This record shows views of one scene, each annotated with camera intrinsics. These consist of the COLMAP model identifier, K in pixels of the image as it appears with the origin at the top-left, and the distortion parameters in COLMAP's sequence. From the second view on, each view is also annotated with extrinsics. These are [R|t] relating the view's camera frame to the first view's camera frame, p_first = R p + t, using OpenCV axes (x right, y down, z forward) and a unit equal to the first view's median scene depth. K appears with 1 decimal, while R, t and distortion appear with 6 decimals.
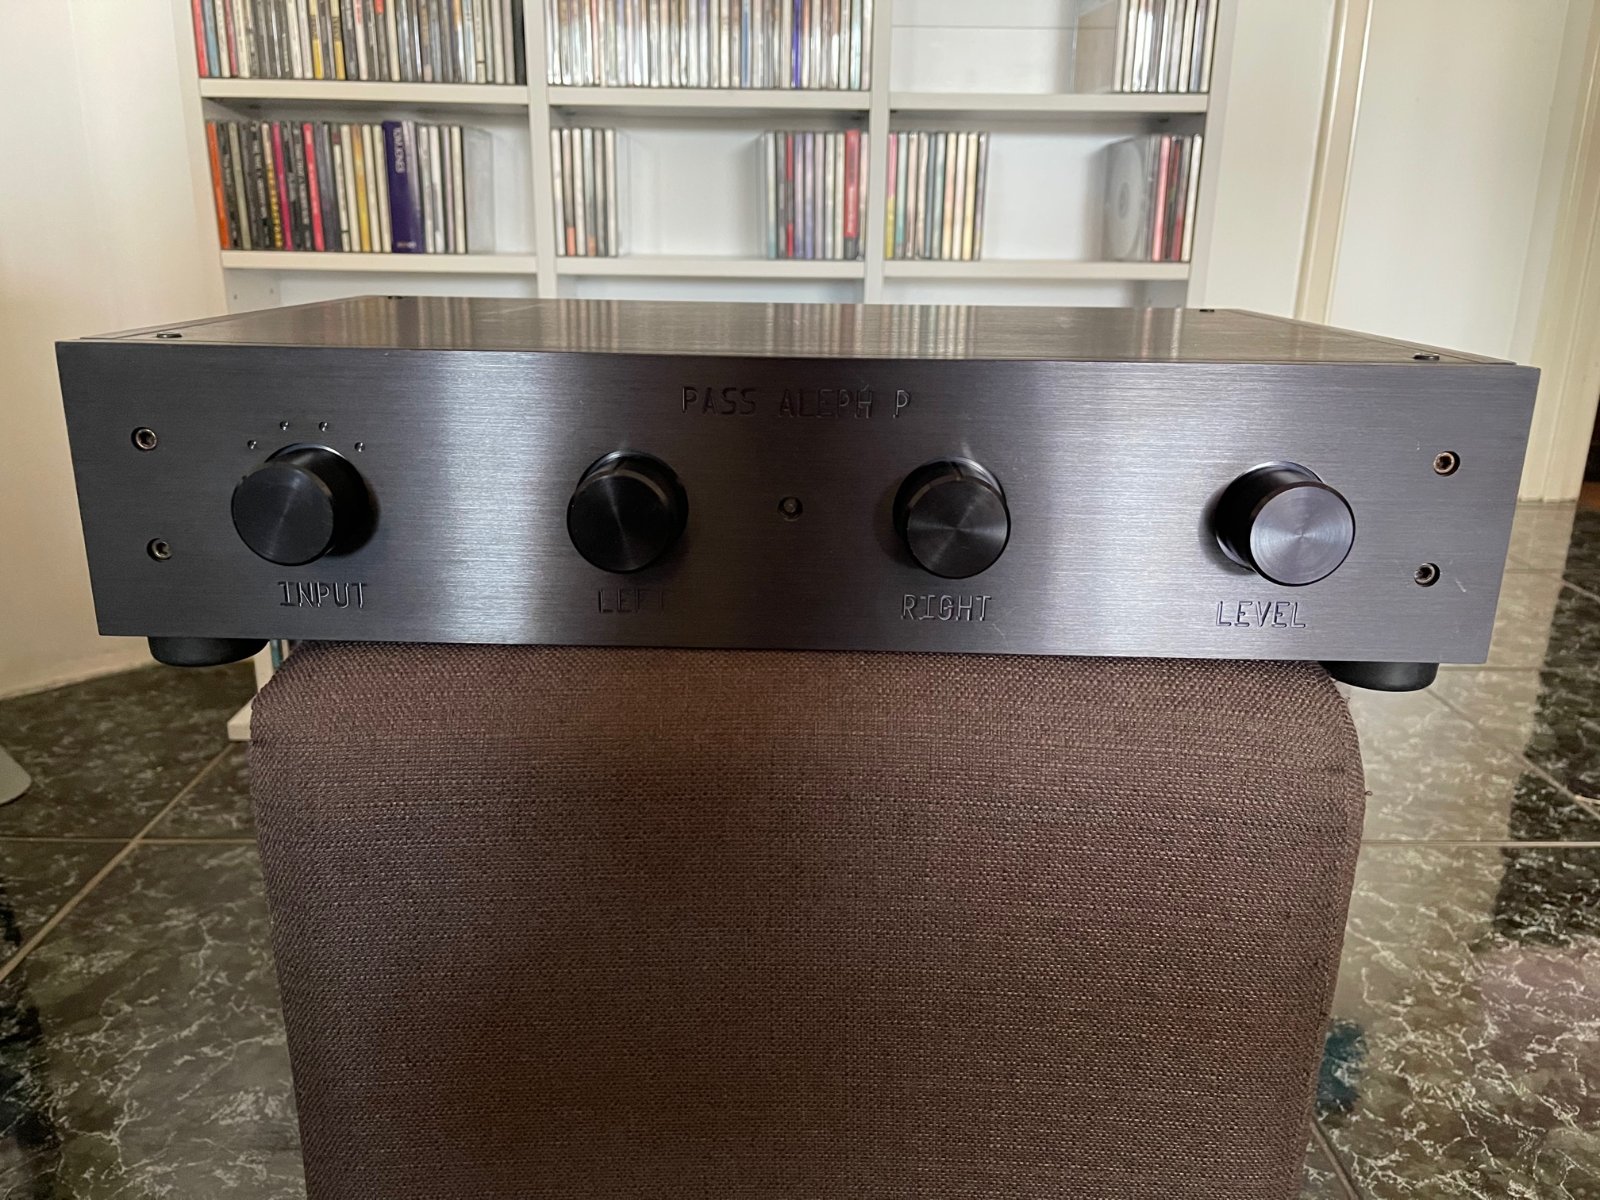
lens RADIAL K [[1224.0, 0, 787.5], [0, 1224.0, 589.8], [0, 0, 1]] dist [0.053051, -0.099651]
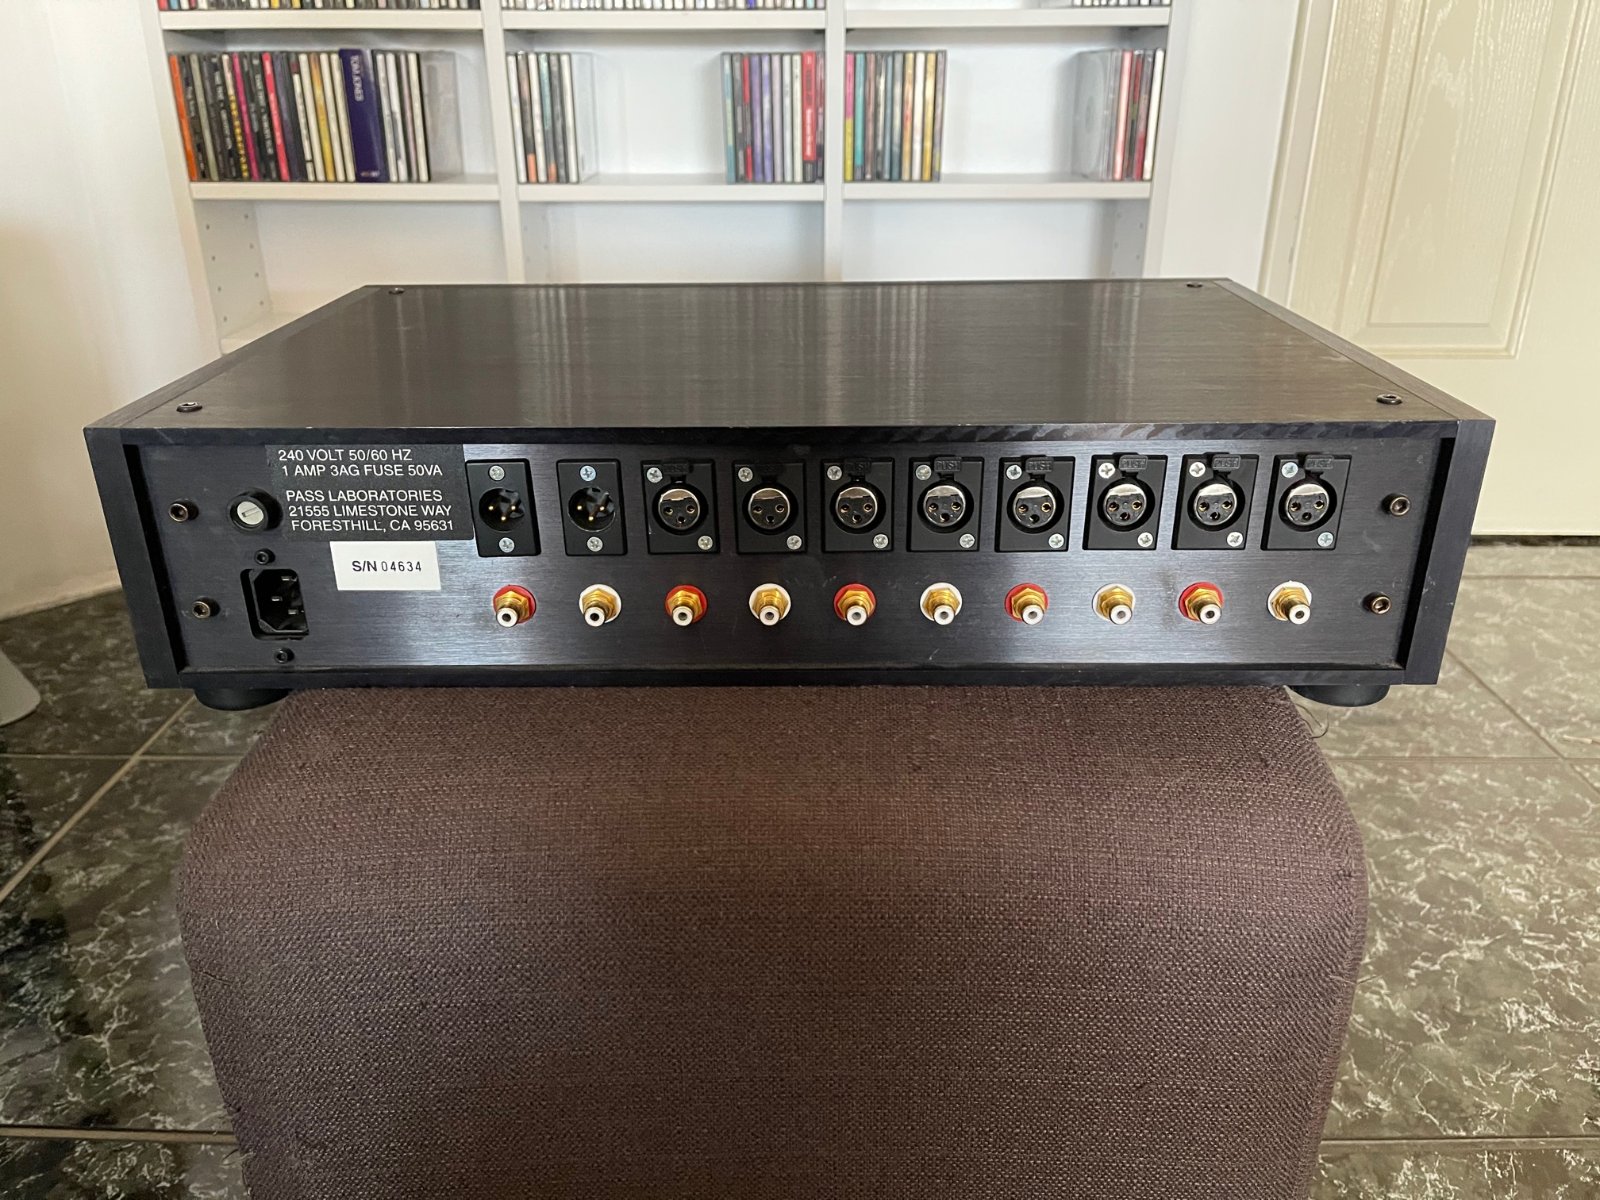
lens RADIAL K [[1224.0, 0, 795.9], [0, 1224.0, 586.9], [0, 0, 1]] dist [0.053051, -0.099651]
pose [[0.999587, -0.003440, -0.028536, 0.069730], [0.006367, 0.994648, 0.103124, -0.046133], [0.028028, -0.103263, 0.994259, -0.031833]]
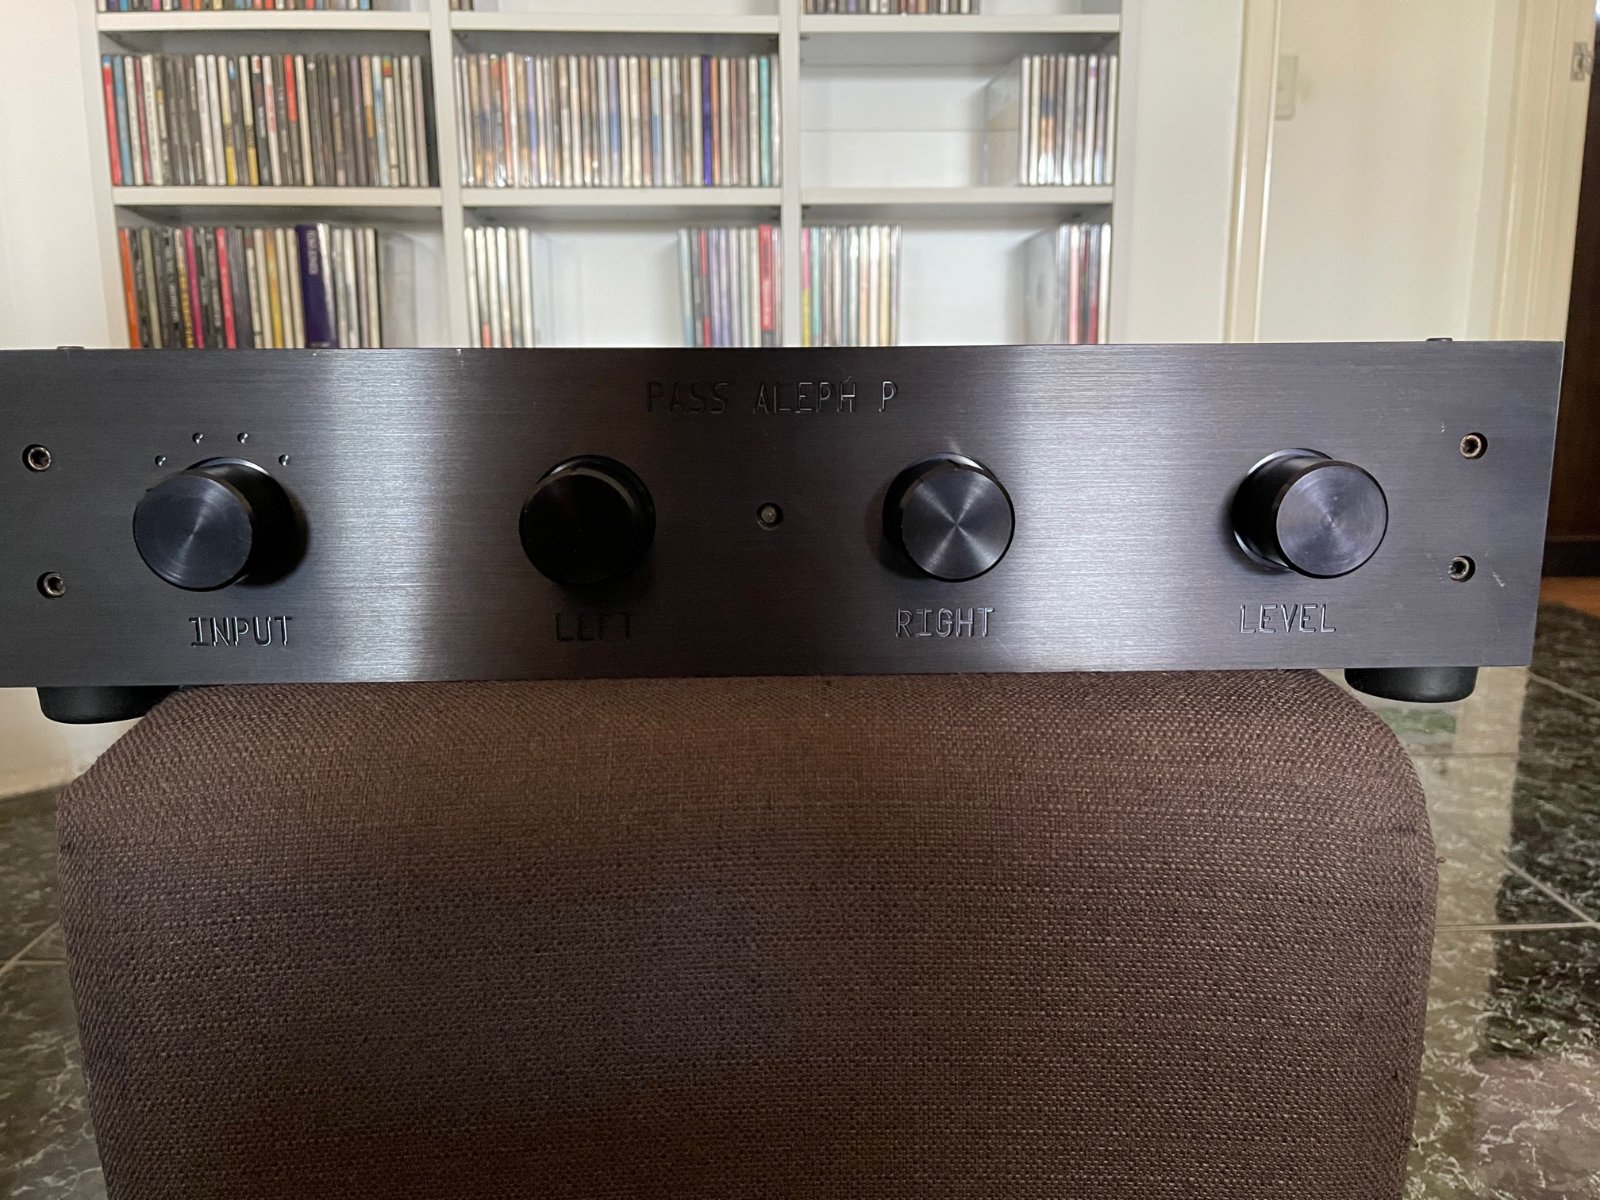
lens RADIAL K [[1224.0, 0, 796.9], [0, 1224.0, 591.1], [0, 0, 1]] dist [0.053051, -0.099651]
pose [[0.999594, -0.023165, 0.016569, 0.055495], [0.024798, 0.994030, -0.106253, 0.032806], [-0.014009, 0.106621, 0.994201, 0.028756]]
